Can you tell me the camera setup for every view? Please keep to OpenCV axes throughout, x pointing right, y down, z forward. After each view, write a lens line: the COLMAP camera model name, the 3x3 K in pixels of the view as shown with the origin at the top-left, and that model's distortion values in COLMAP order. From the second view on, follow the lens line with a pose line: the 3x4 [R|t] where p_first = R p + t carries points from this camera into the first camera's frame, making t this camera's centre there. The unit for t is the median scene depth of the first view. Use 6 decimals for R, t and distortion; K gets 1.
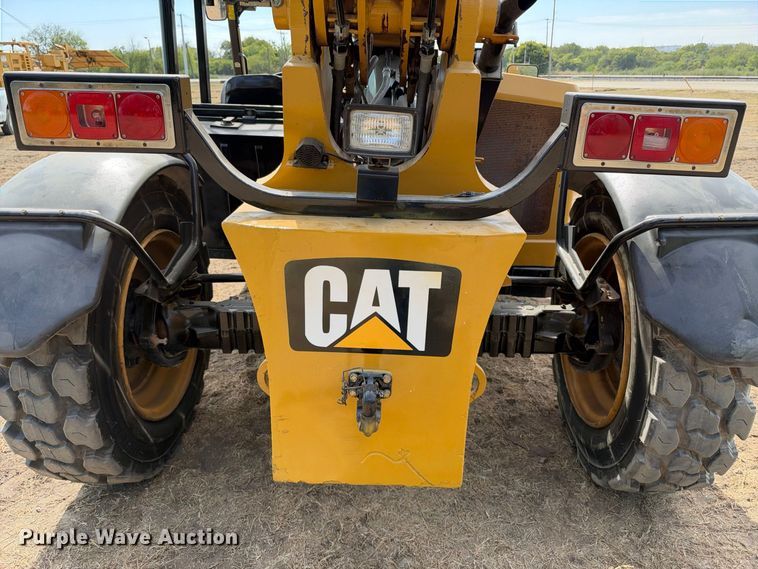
lens RADIAL K [[538.3, 0, 379.0], [0, 538.3, 284.5], [0, 0, 1]] dist [0.082600, -0.144988]
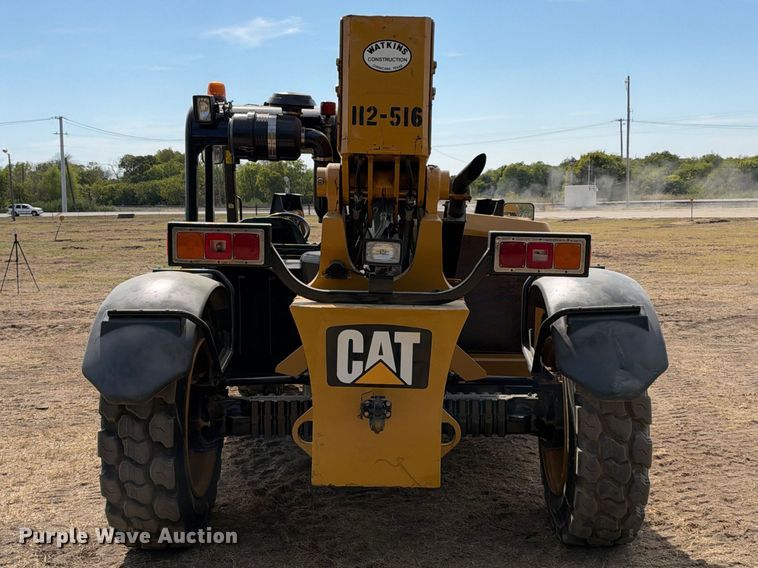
lens RADIAL K [[901.7, 0, 362.4], [0, 901.7, 331.2], [0, 0, 1]] dist [0.048699, 0.011586]
pose [[0.999939, -0.010465, -0.003602, -0.049847], [0.009390, 0.974438, -0.224460, 0.568703], [0.005859, 0.224412, 0.974477, -1.642468]]
